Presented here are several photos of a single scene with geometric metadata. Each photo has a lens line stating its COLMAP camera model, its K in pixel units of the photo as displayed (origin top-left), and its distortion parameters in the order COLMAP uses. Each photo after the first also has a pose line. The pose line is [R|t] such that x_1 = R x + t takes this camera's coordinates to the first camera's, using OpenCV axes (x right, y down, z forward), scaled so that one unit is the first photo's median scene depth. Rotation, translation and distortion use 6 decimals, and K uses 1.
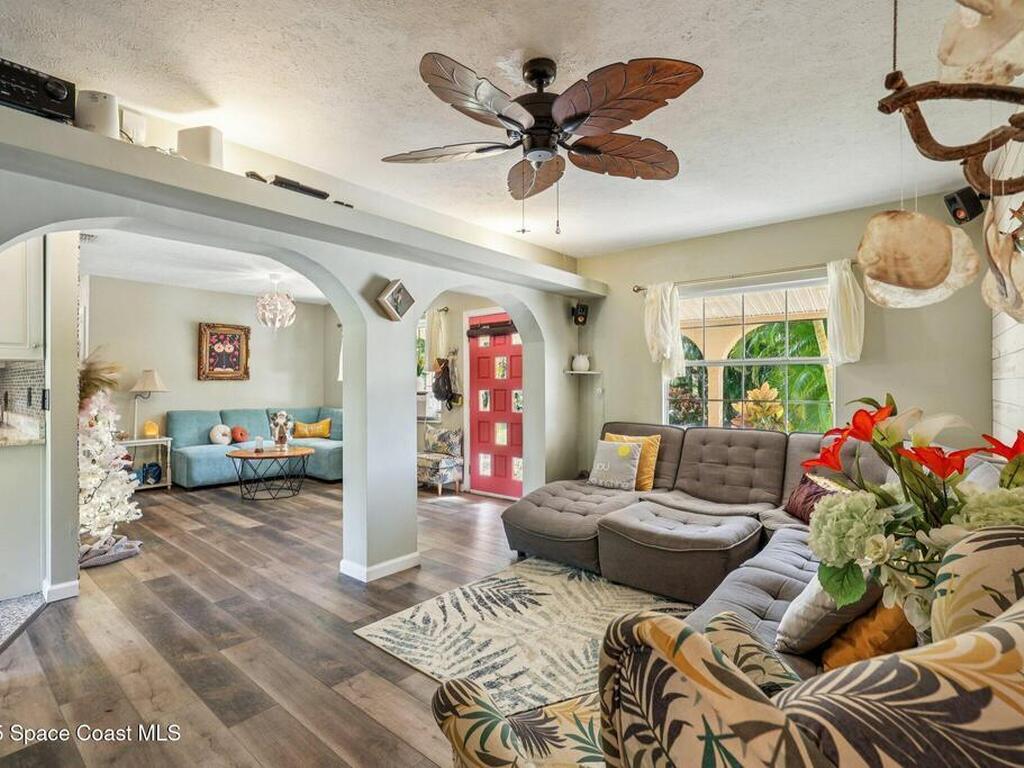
lens RADIAL K [[496.9, 0, 509.8], [0, 496.9, 388.6], [0, 0, 1]] dist [-0.053667, 0.017463]
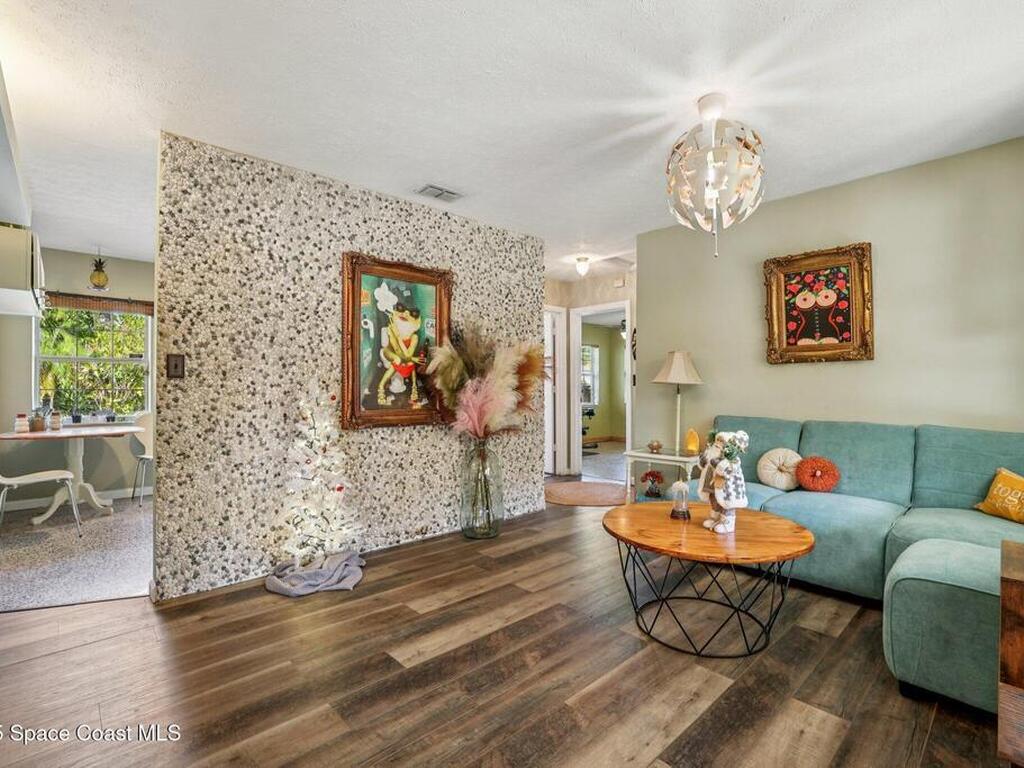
lens RADIAL K [[496.9, 0, 509.8], [0, 496.9, 388.6], [0, 0, 1]] dist [-0.053667, 0.017463]
pose [[-0.138544, 0.002707, -0.990353, -0.040850], [-0.007266, 0.999967, 0.003749, 0.010631], [0.990330, 0.007715, -0.138520, 0.765303]]
